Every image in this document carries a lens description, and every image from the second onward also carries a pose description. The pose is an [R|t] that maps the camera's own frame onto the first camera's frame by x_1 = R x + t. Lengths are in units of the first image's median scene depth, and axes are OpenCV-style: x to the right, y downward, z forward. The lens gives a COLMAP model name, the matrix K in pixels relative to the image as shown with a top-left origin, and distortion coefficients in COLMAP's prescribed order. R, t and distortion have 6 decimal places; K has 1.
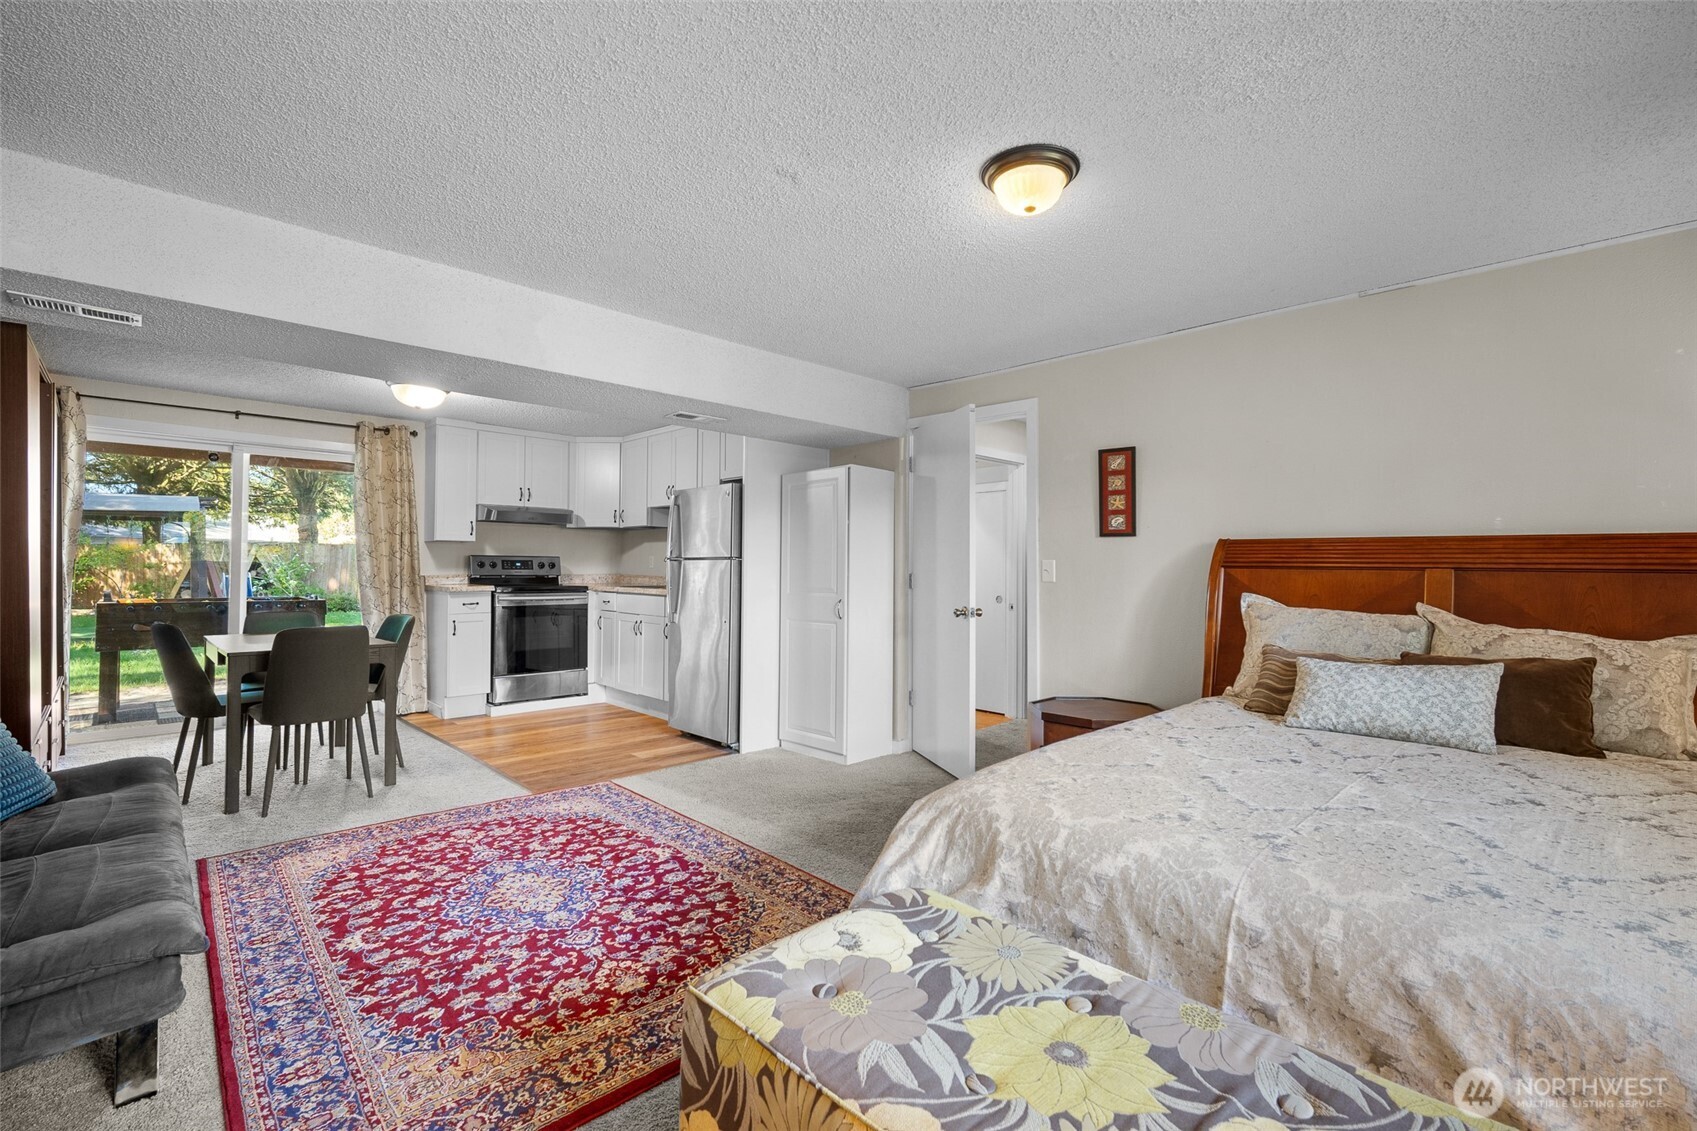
lens RADIAL K [[740.0, 0, 849.7], [0, 740.0, 559.9], [0, 0, 1]] dist [-0.014618, 0.005574]
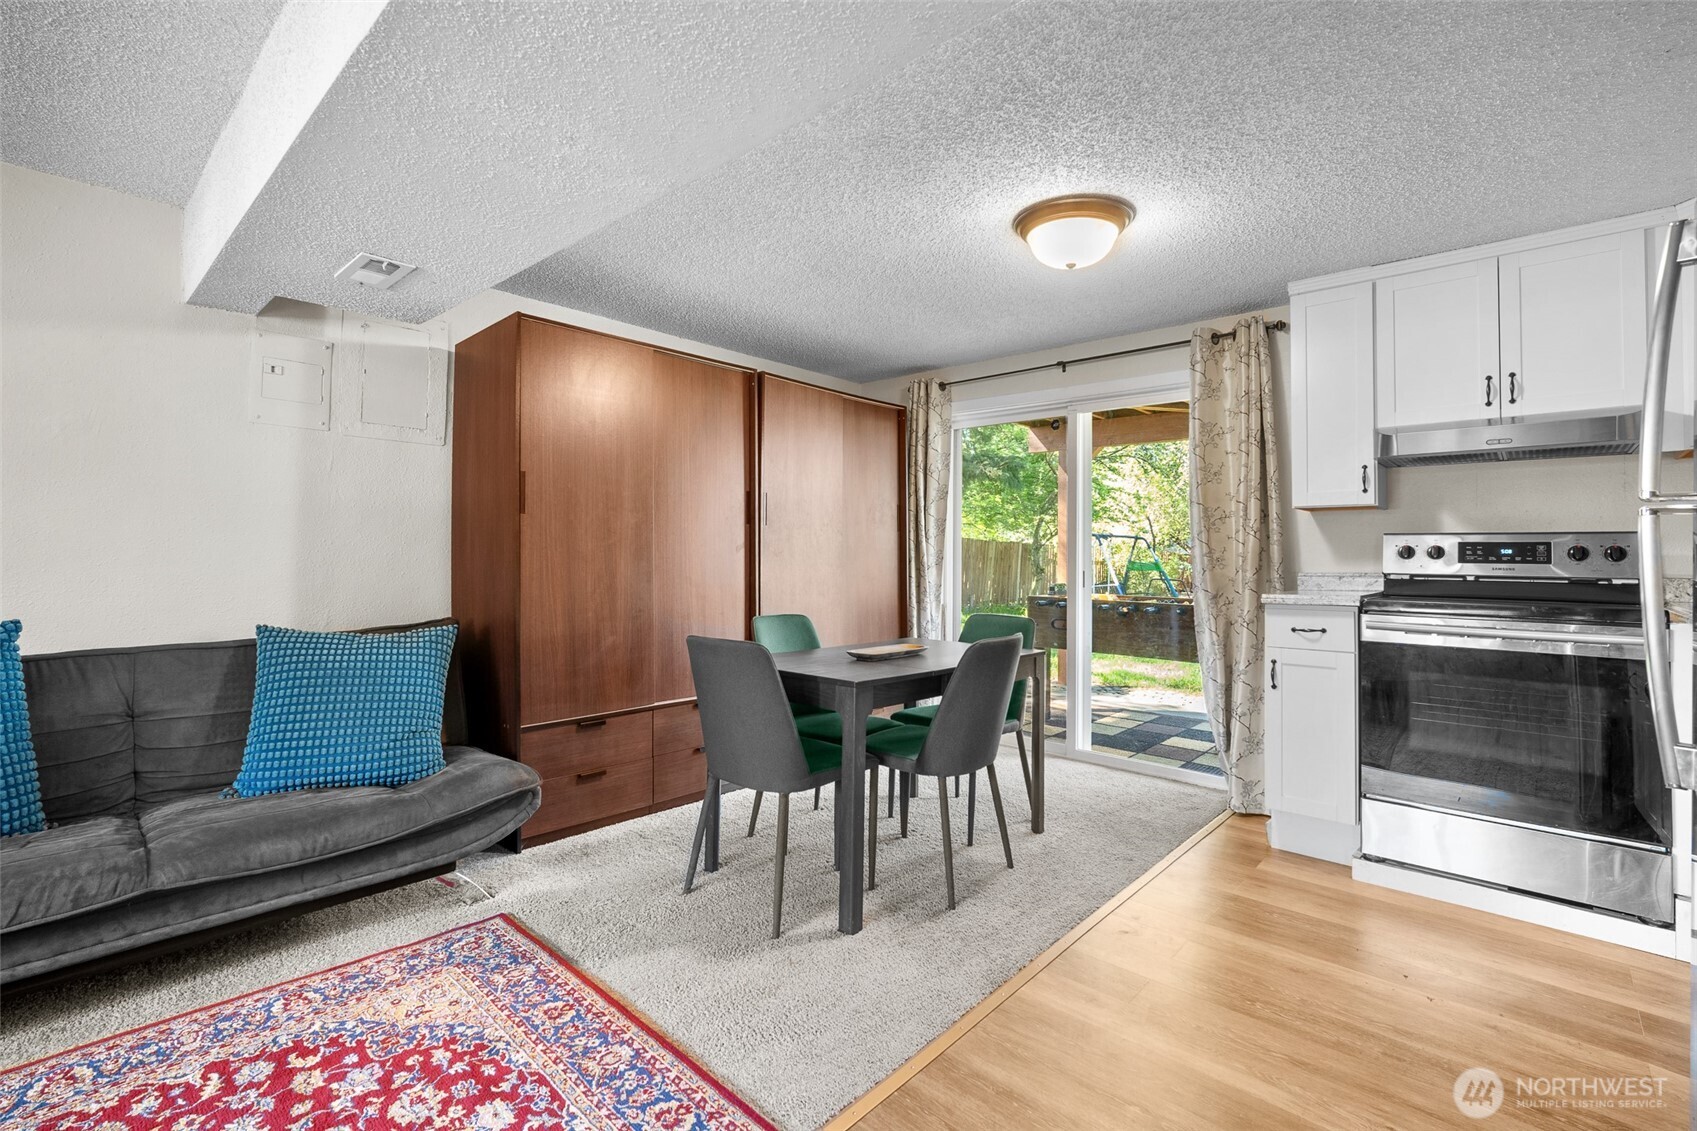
lens RADIAL K [[740.0, 0, 849.7], [0, 740.0, 559.9], [0, 0, 1]] dist [-0.014618, 0.005574]
pose [[0.020687, 0.010695, -0.999729, -0.052006], [0.010187, 0.999889, 0.010908, 0.005571], [0.999734, -0.010410, 0.020576, 1.324639]]
